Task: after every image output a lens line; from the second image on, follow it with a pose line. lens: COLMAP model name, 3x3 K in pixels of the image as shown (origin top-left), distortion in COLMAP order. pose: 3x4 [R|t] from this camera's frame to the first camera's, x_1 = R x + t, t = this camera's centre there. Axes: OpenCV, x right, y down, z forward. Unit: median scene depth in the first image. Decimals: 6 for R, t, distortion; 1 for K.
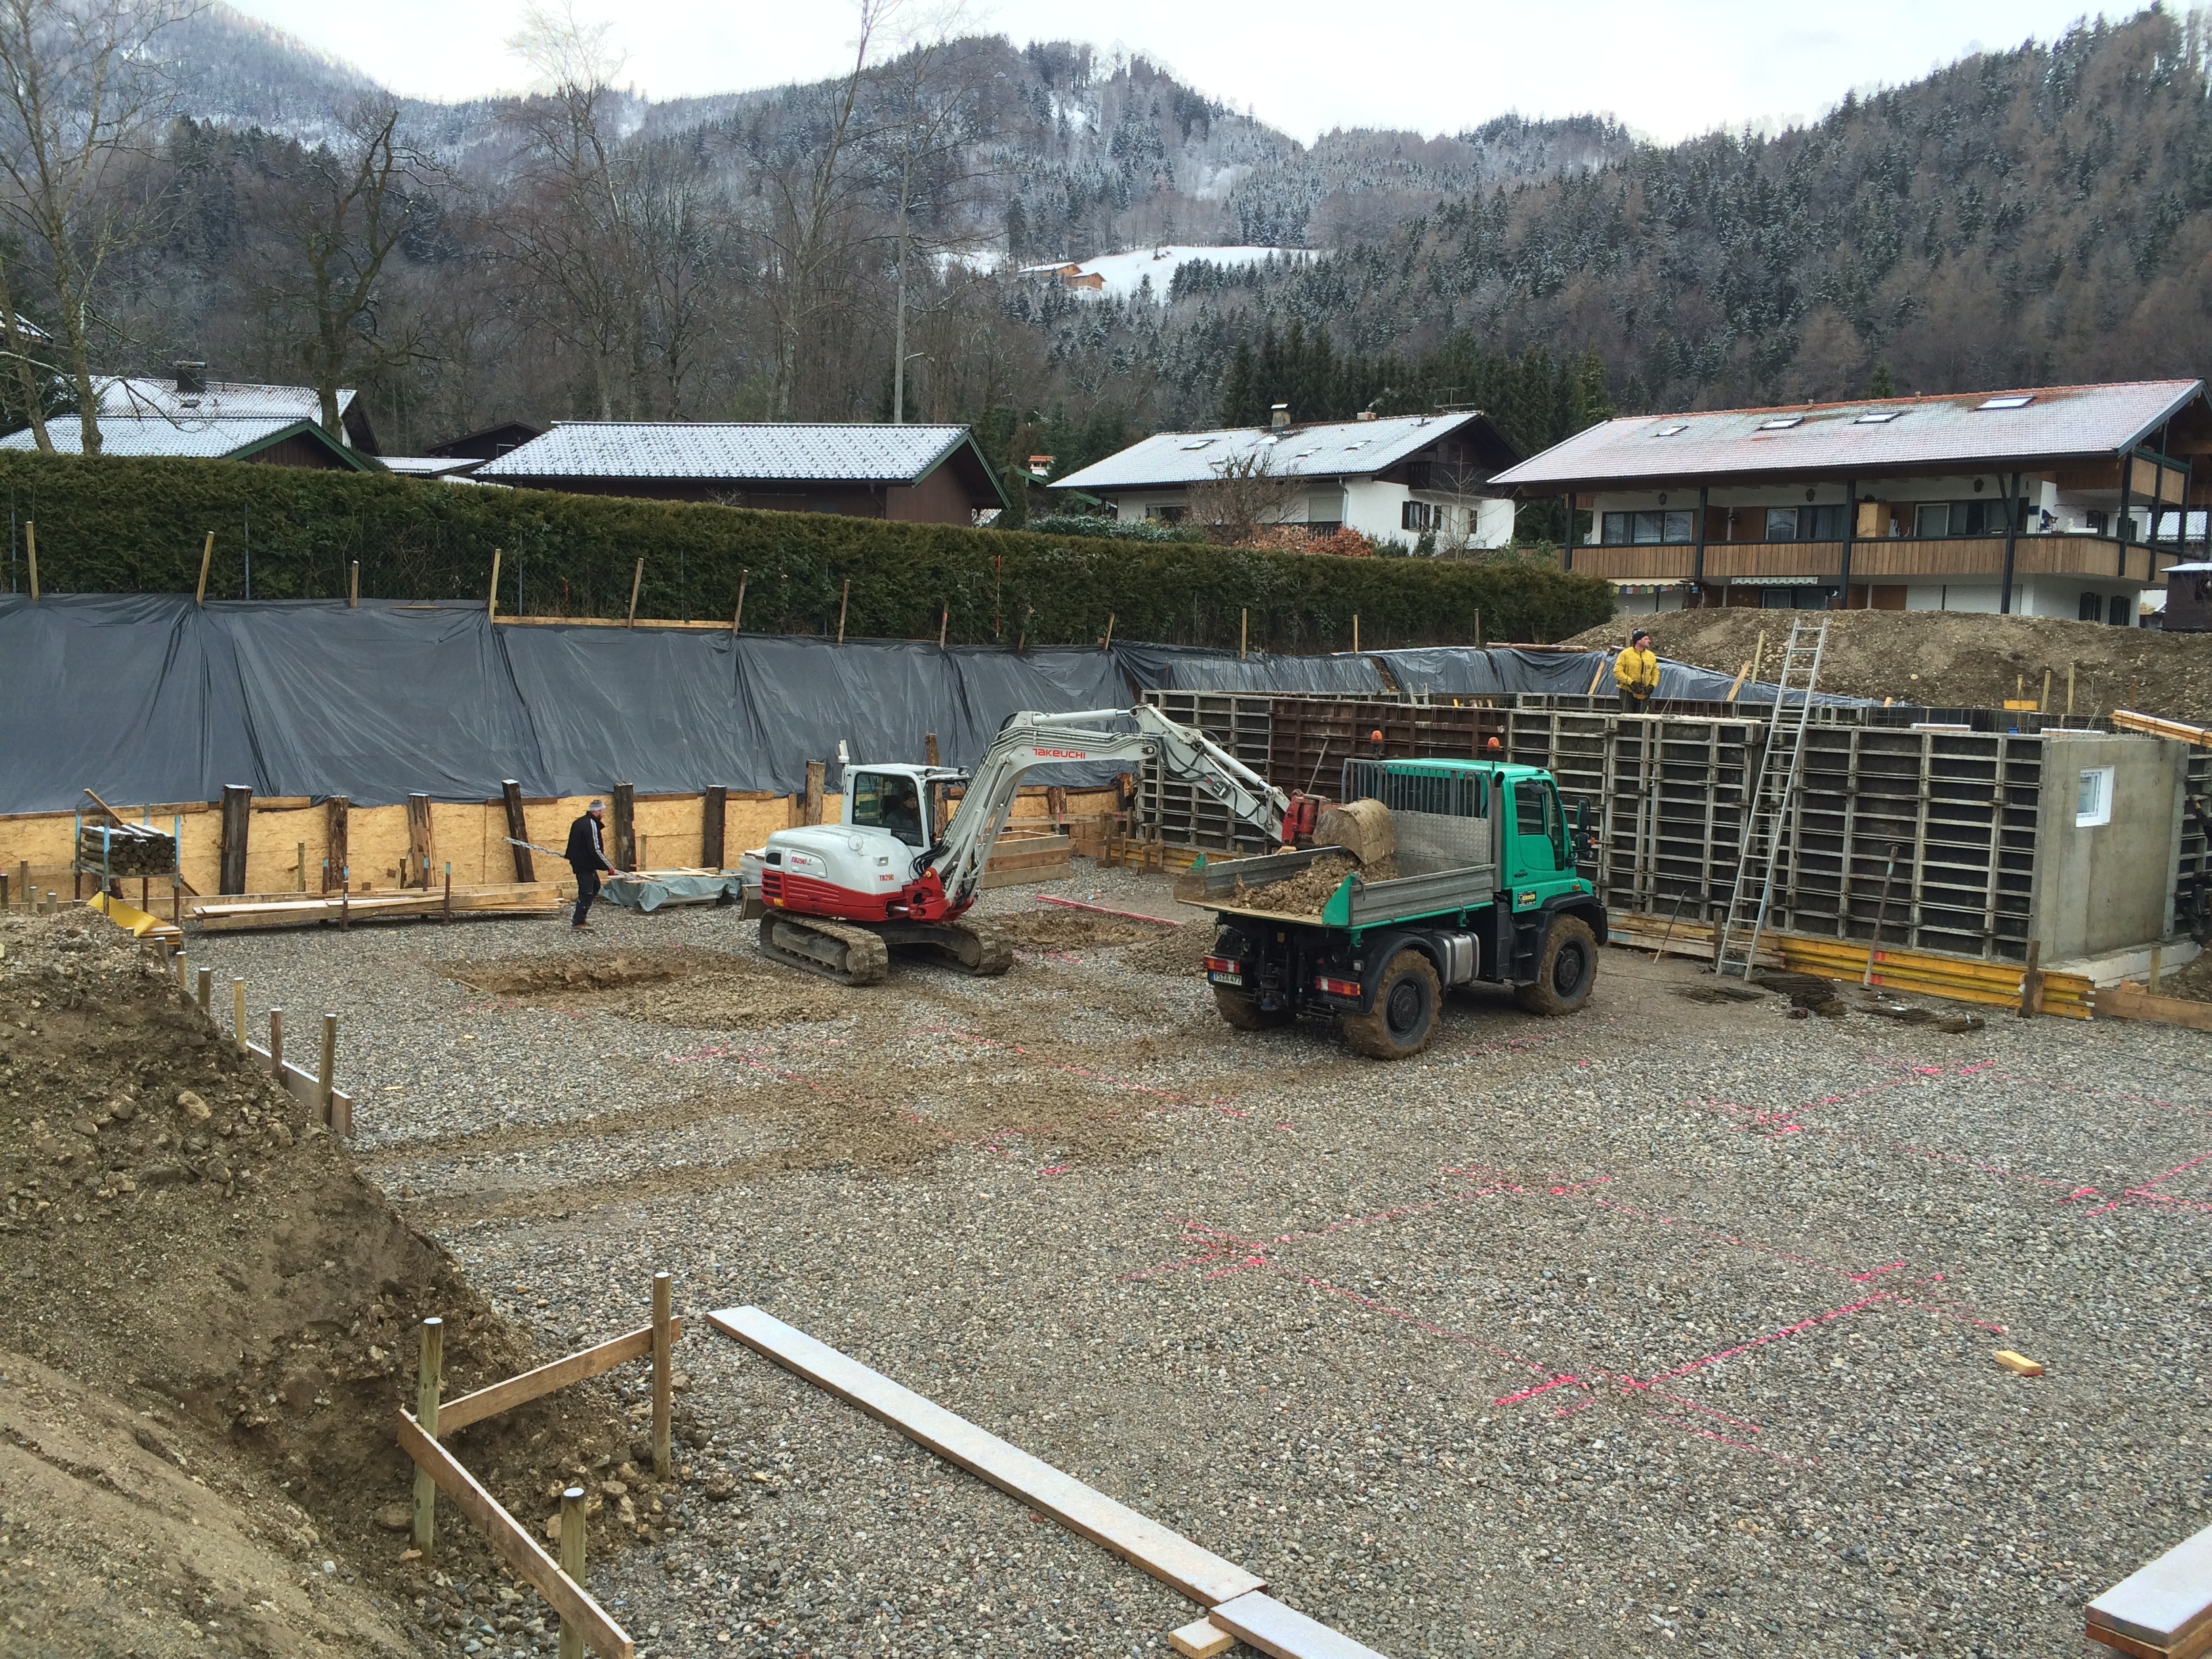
lens RADIAL K [[1897.2, 0, 1090.8], [0, 1897.2, 829.2], [0, 0, 1]] dist [0.093039, -0.116634]
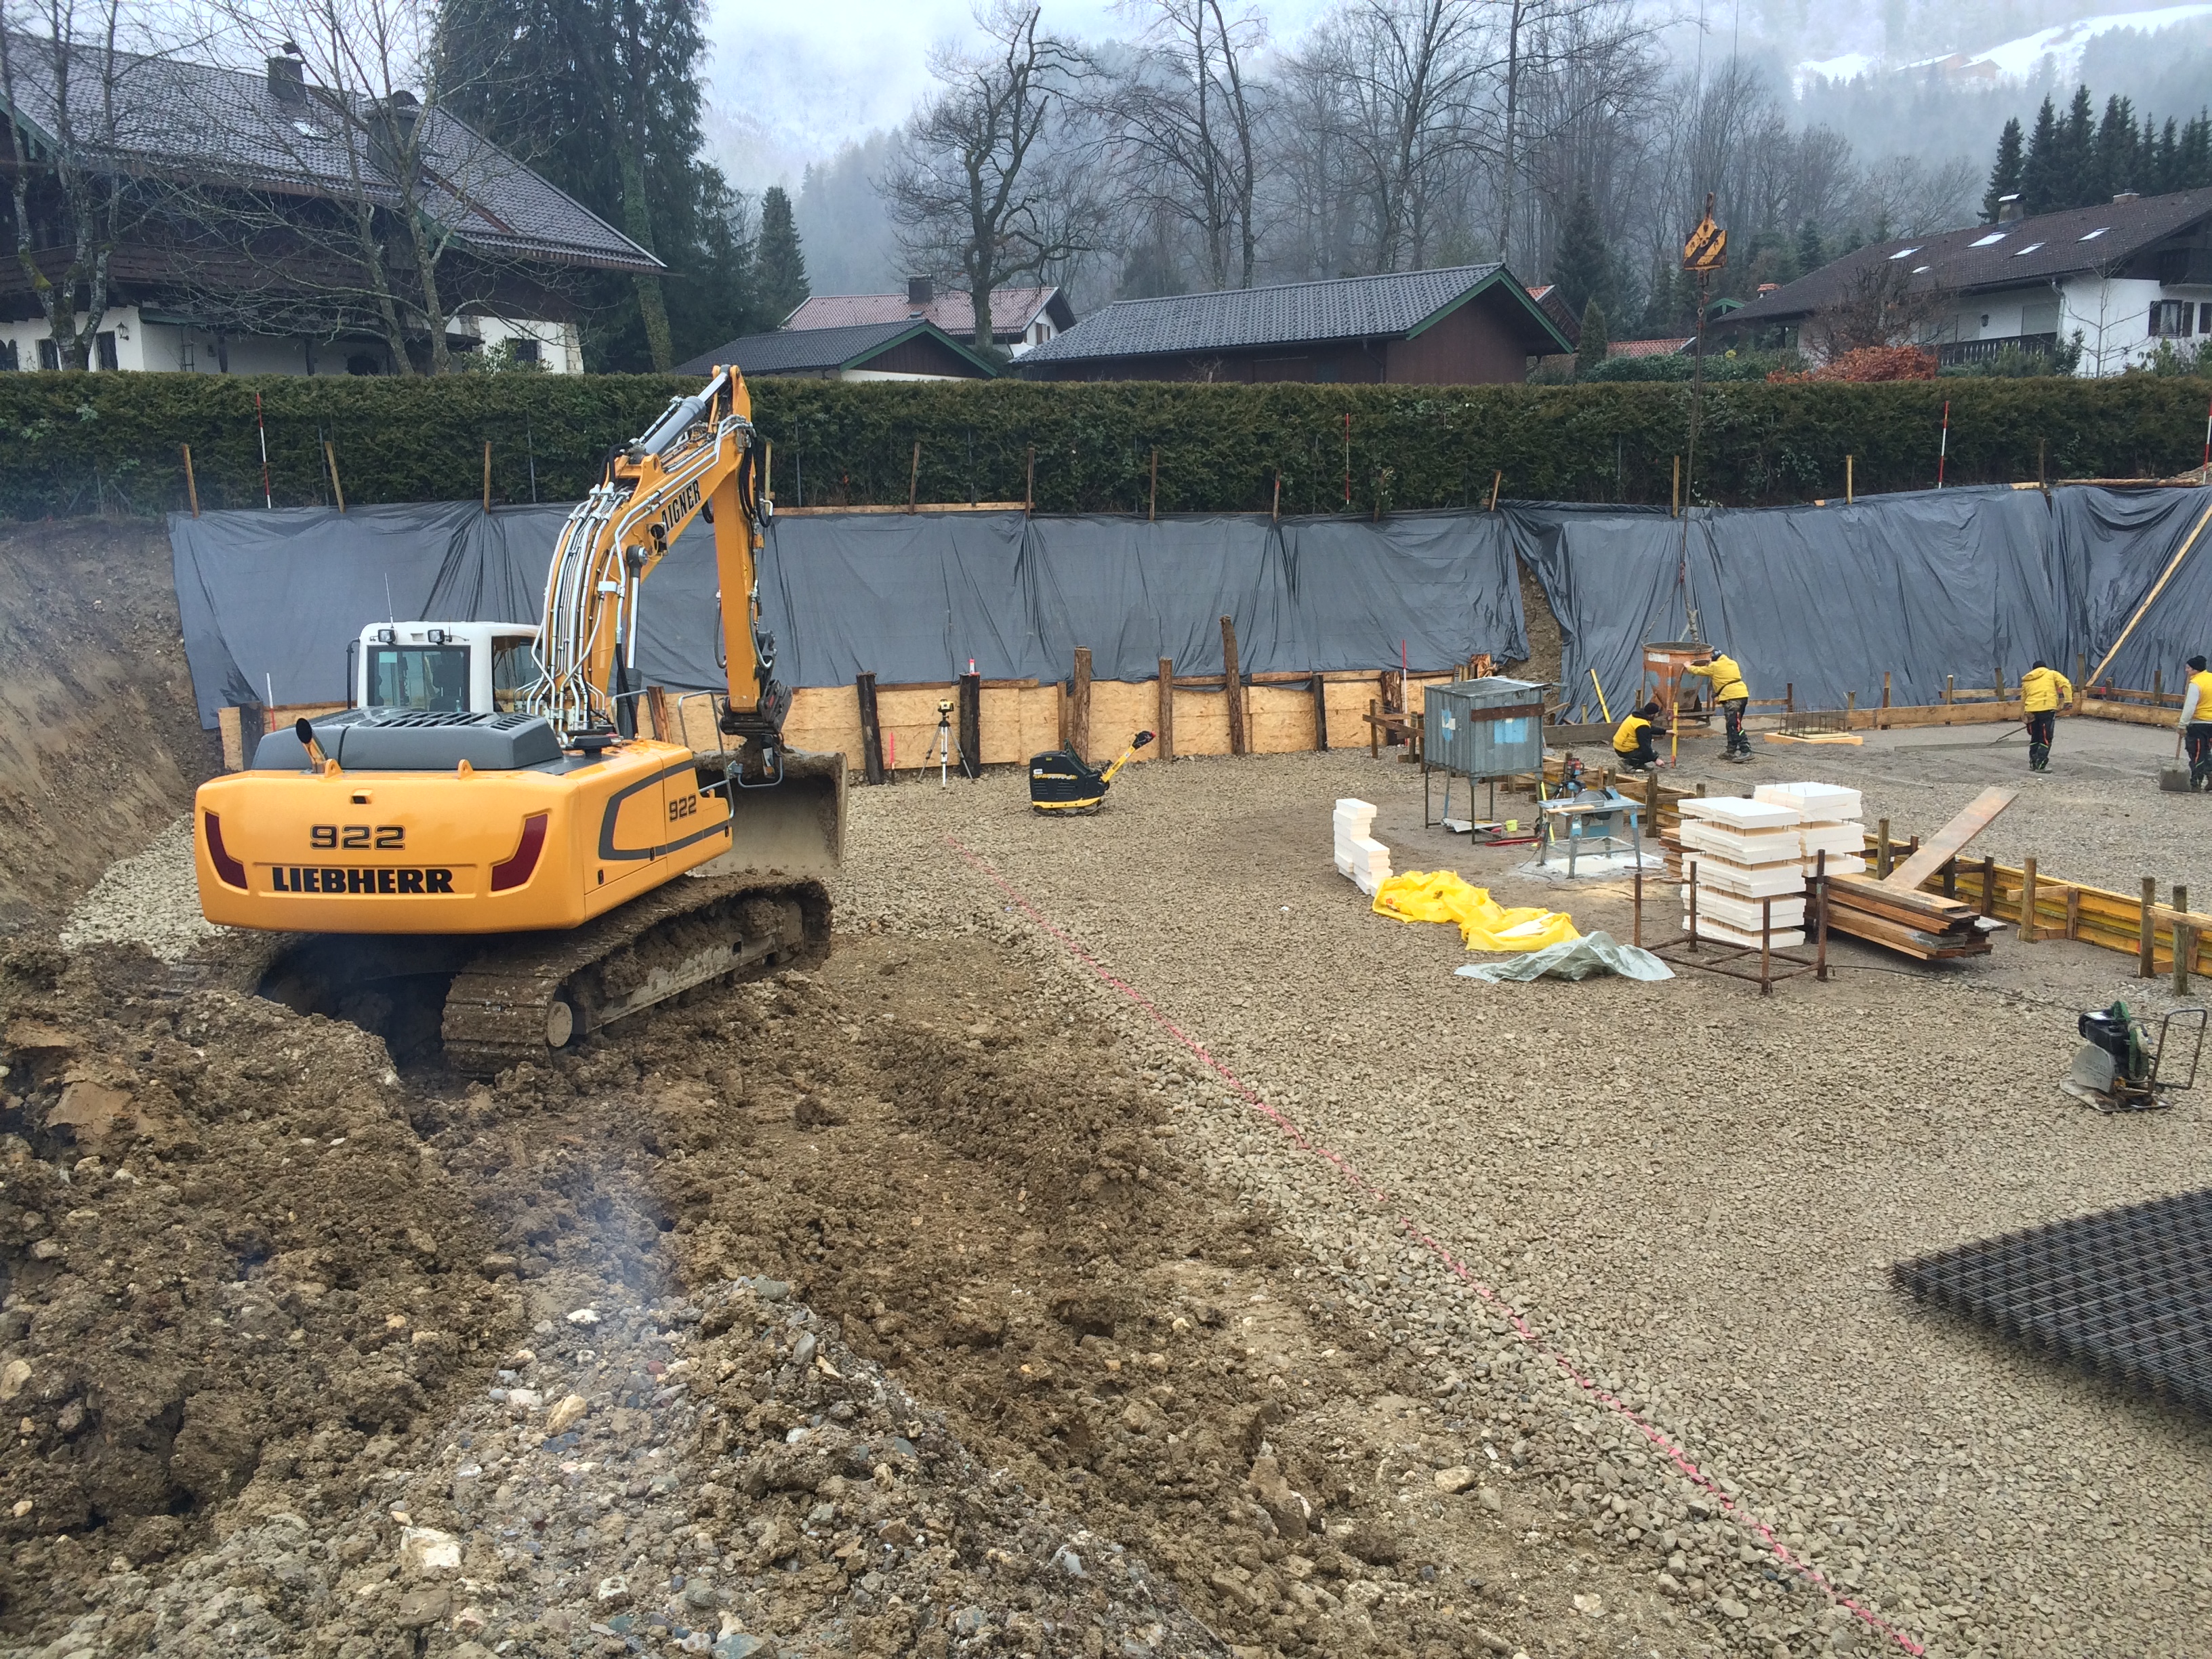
lens RADIAL K [[1897.2, 0, 1115.6], [0, 1897.2, 821.4], [0, 0, 1]] dist [0.093039, -0.116634]
pose [[0.906850, 0.028873, -0.420464, 0.162390], [-0.001448, 0.997858, 0.065401, -0.006560], [0.421452, -0.058700, 0.904949, 0.083271]]
